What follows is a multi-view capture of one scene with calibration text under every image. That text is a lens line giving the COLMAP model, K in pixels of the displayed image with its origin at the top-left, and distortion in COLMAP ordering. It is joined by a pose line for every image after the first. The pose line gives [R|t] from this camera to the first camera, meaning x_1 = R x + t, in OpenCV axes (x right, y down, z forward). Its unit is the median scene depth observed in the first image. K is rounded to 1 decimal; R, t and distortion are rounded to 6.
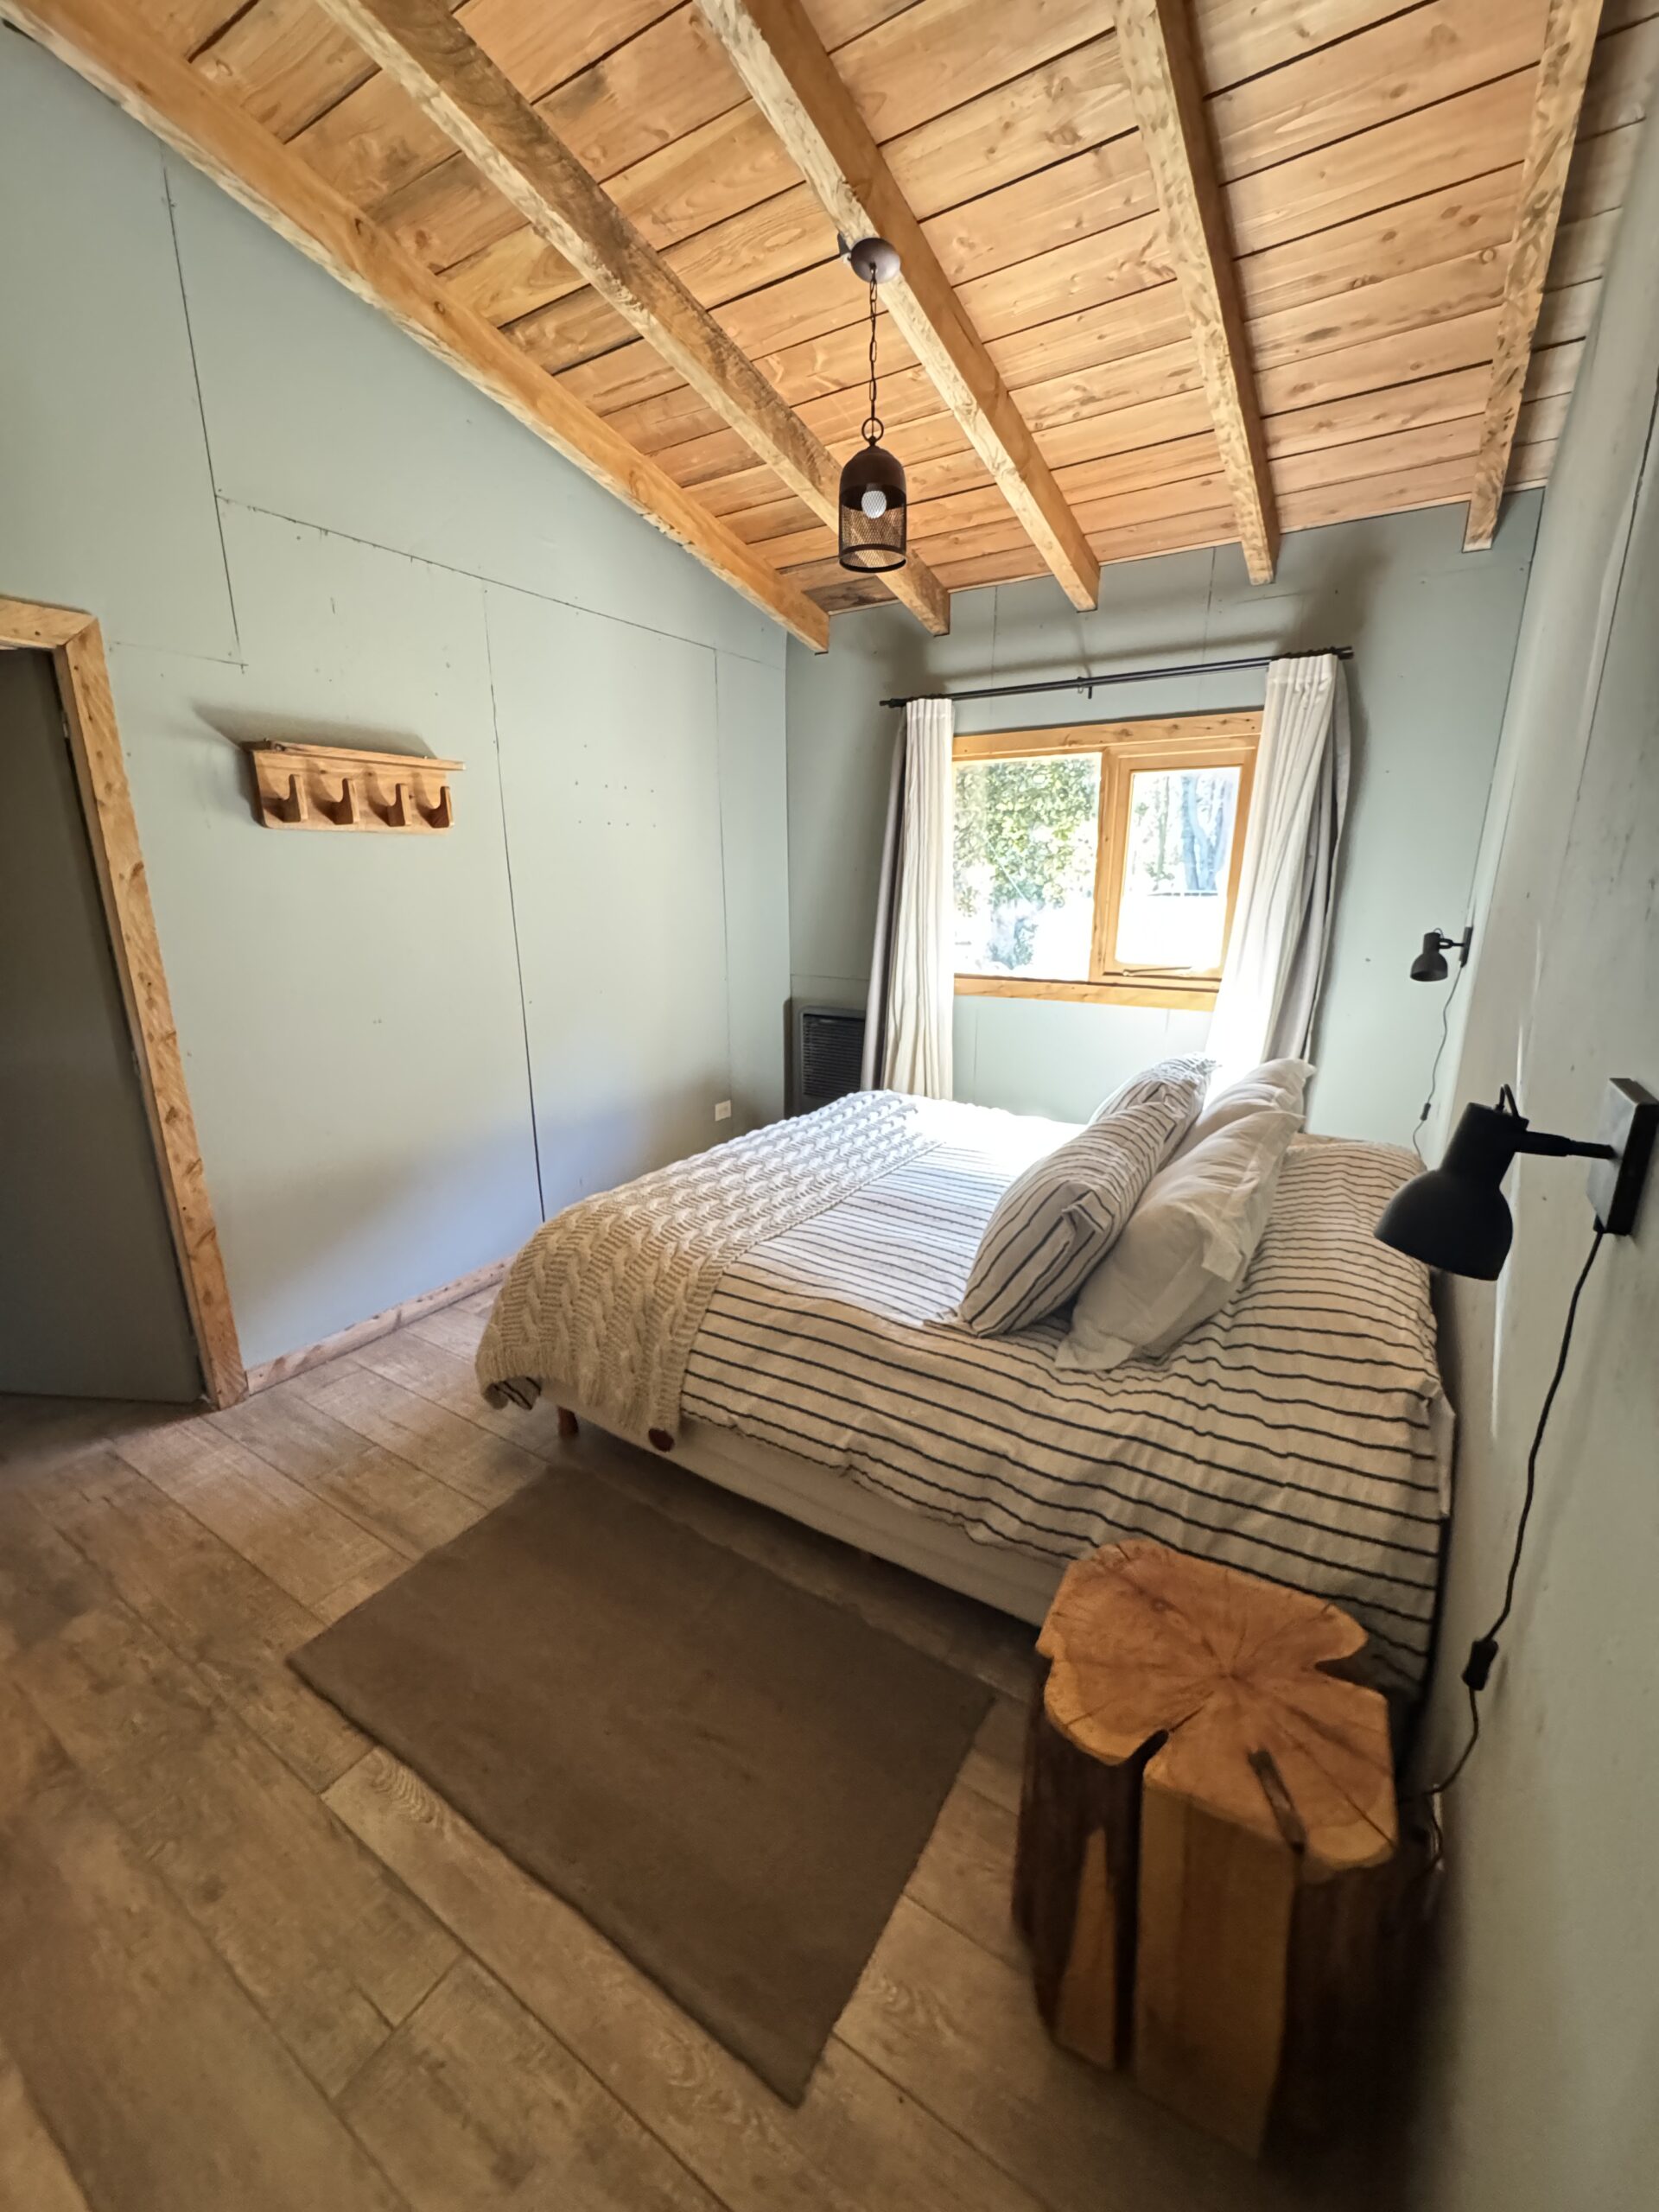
lens RADIAL K [[883.8, 0, 830.7], [0, 883.8, 1106.6], [0, 0, 1]] dist [-0.001839, 0.001062]
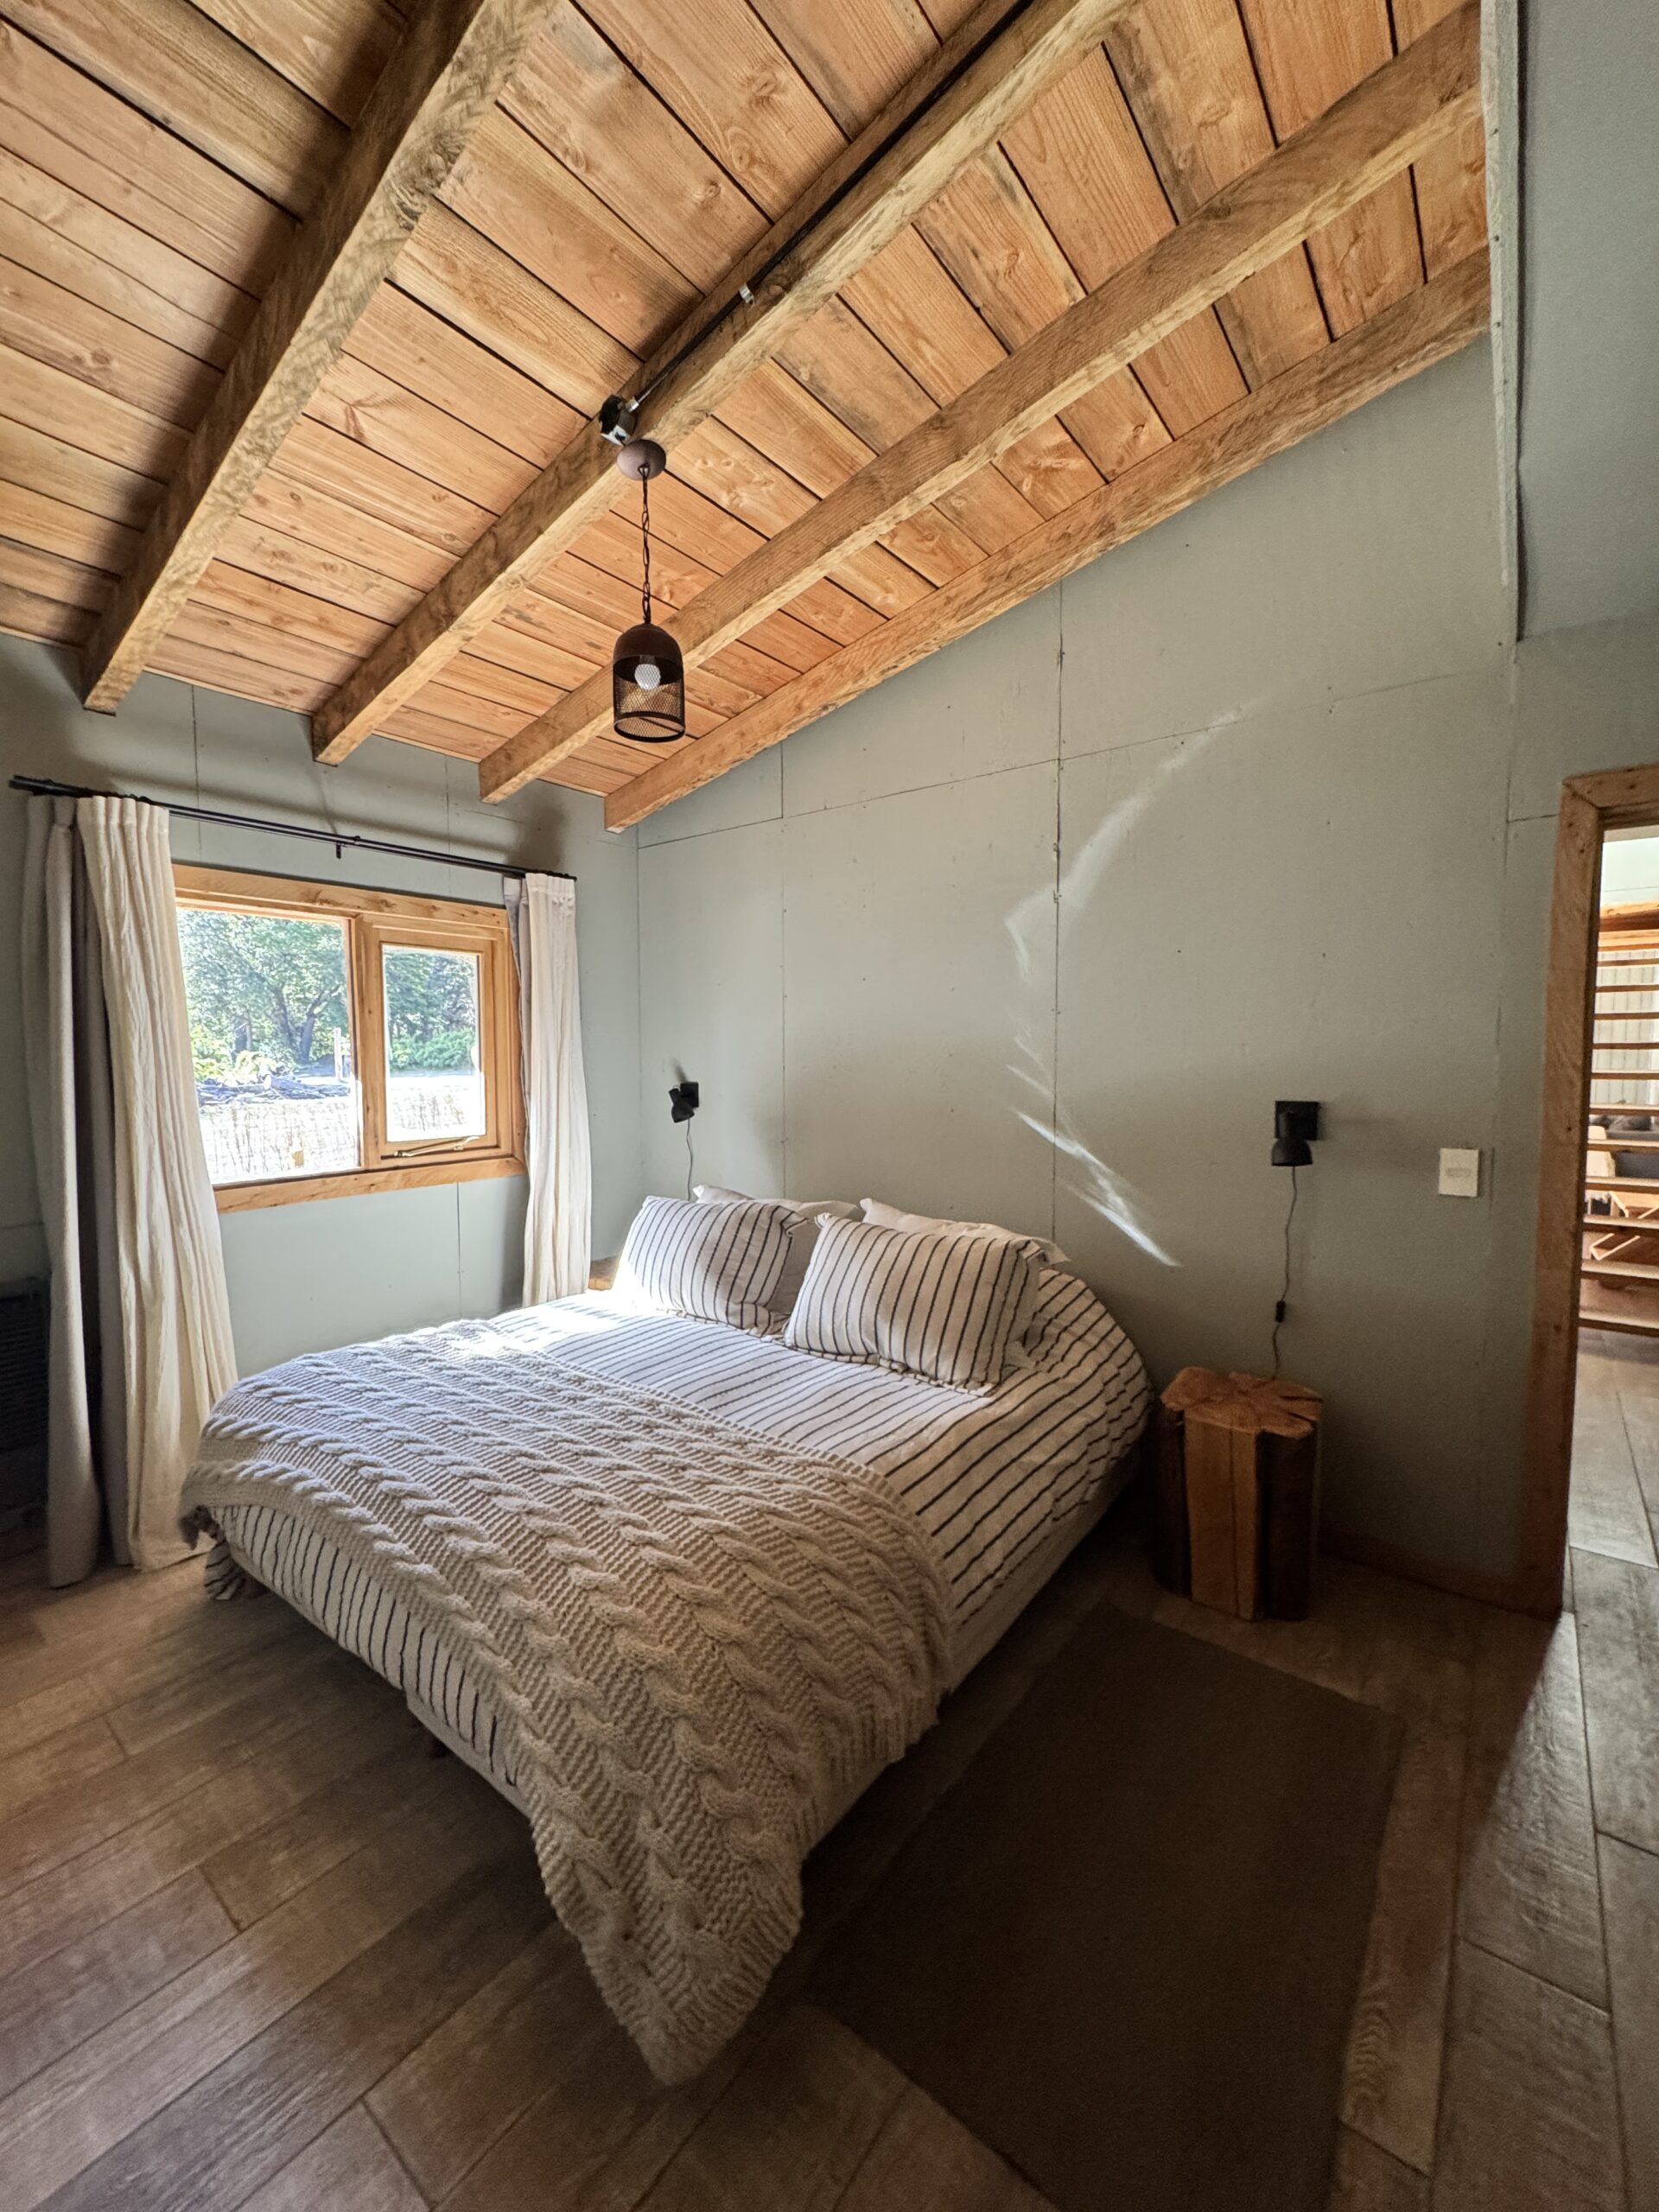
lens RADIAL K [[883.8, 0, 829.9], [0, 883.8, 1103.0], [0, 0, 1]] dist [-0.001839, 0.001062]
pose [[0.097291, -0.057645, 0.993585, -0.997632], [0.259558, 0.965243, 0.030585, -0.217194], [-0.960814, 0.254918, 0.108872, 0.873813]]
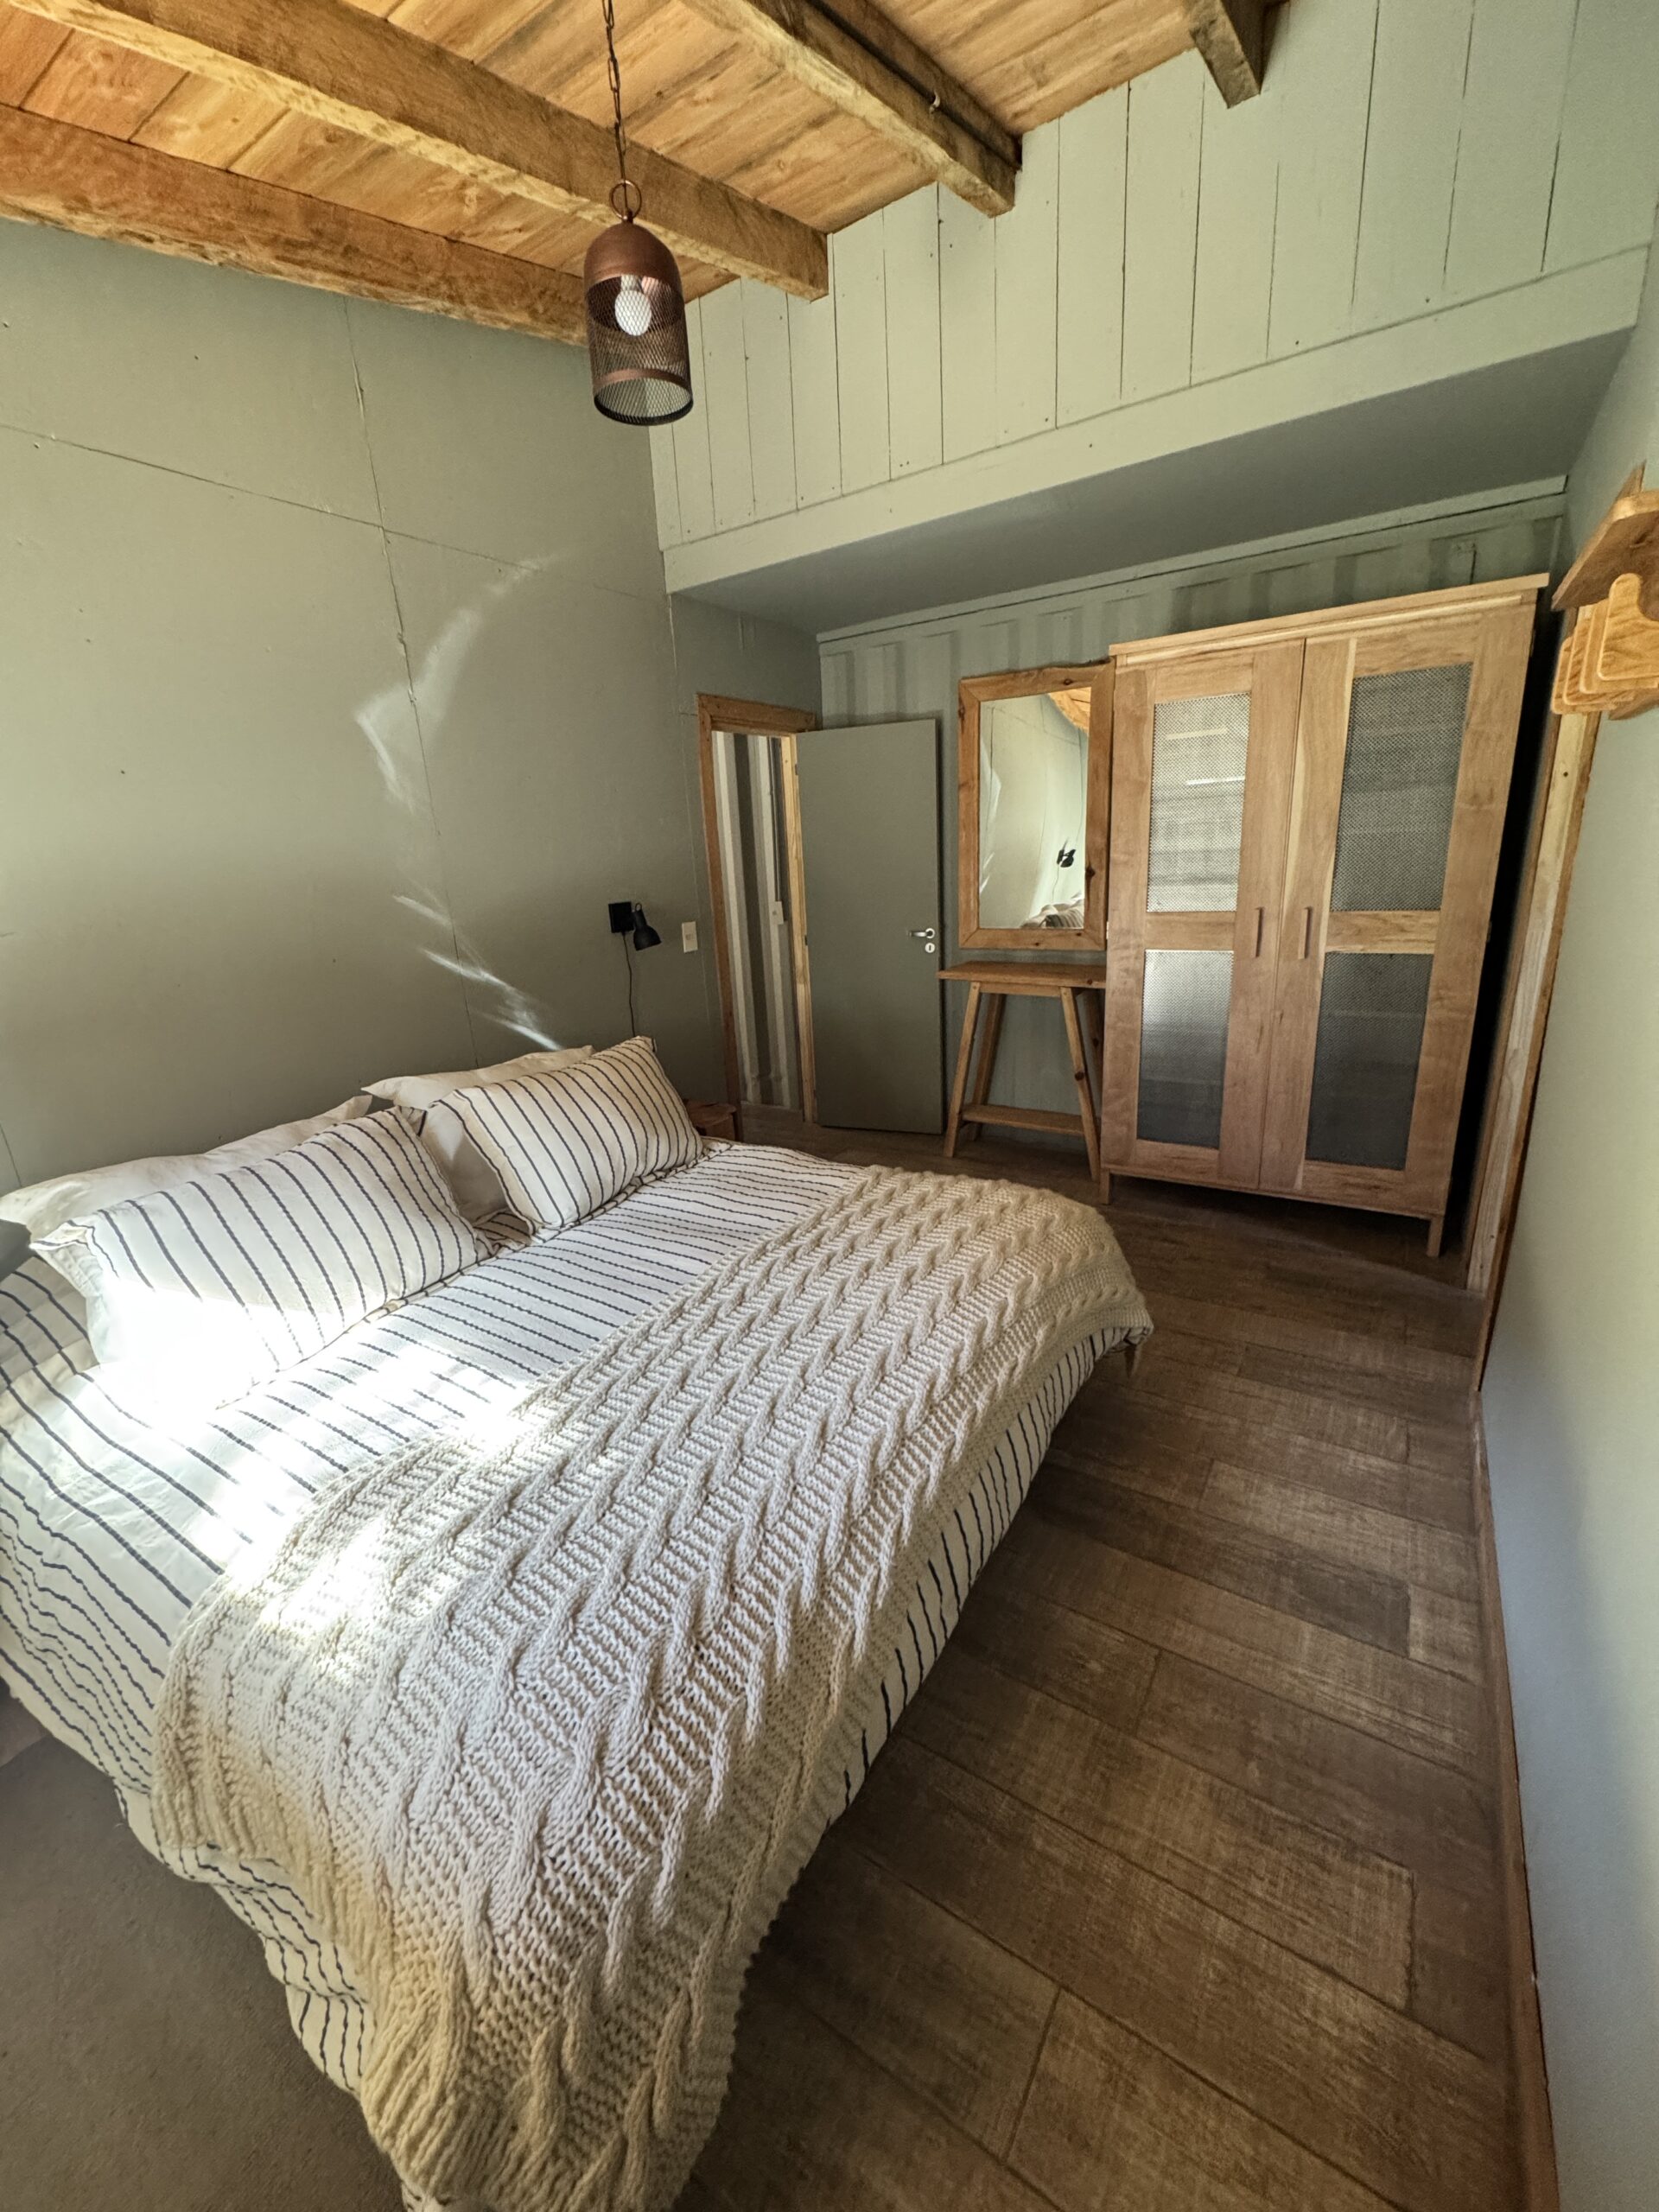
lens RADIAL K [[883.8, 0, 818.9], [0, 883.8, 1105.5], [0, 0, 1]] dist [-0.001839, 0.001062]
pose [[-0.997930, 0.053316, 0.035946, -0.106095], [0.064228, 0.853396, 0.517291, -0.531681], [-0.003096, 0.518529, -0.855055, 2.026414]]
